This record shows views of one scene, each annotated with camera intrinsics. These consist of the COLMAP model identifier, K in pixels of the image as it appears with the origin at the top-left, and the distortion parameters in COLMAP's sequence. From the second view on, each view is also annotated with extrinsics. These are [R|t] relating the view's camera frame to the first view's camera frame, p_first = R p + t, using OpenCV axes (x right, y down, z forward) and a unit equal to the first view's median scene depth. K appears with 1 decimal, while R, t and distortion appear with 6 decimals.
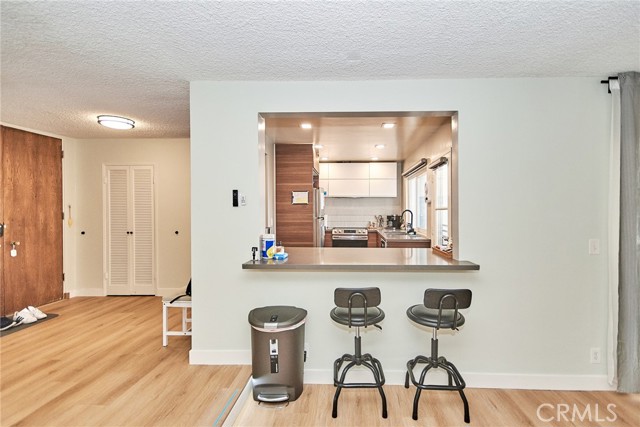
lens RADIAL K [[295.1, 0, 343.2], [0, 295.1, 212.3], [0, 0, 1]] dist [0.024399, -0.014757]
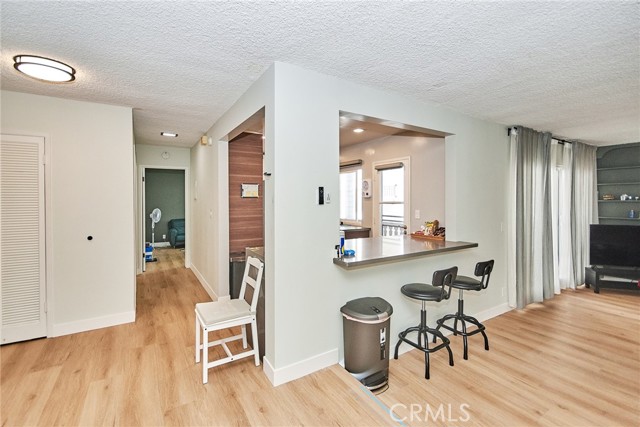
lens RADIAL K [[292.2, 0, 326.0], [0, 292.2, 200.8], [0, 0, 1]] dist [0.008270, 0.000227]
pose [[0.824503, -0.003017, 0.565849, -0.545182], [0.003952, 0.999992, -0.000427, -0.018987], [-0.565844, 0.002588, 0.824508, 0.129978]]
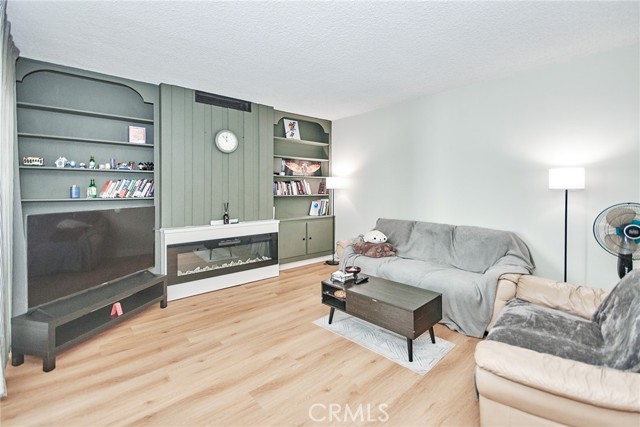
lens RADIAL K [[294.2, 0, 328.8], [0, 294.2, 188.7], [0, 0, 1]] dist [-0.000266, 0.000040]
pose [[-0.682926, -0.004495, 0.730474, 0.323295], [0.002359, 0.999962, 0.008359, 0.034133], [-0.730484, 0.007431, -0.682889, 0.489645]]
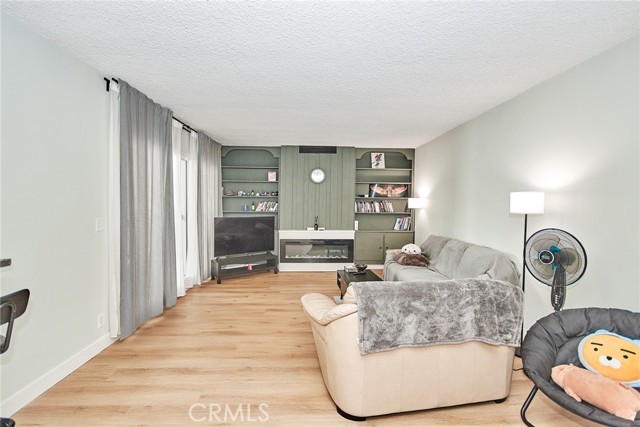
lens RADIAL K [[286.9, 0, 319.2], [0, 286.9, 210.9], [0, 0, 1]] dist [0.013147, -0.000109]
pose [[-0.059047, -0.029175, 0.997829, -0.179006], [-0.002555, 0.999574, 0.029075, 0.018887], [-0.998252, -0.000833, -0.059096, 0.146600]]
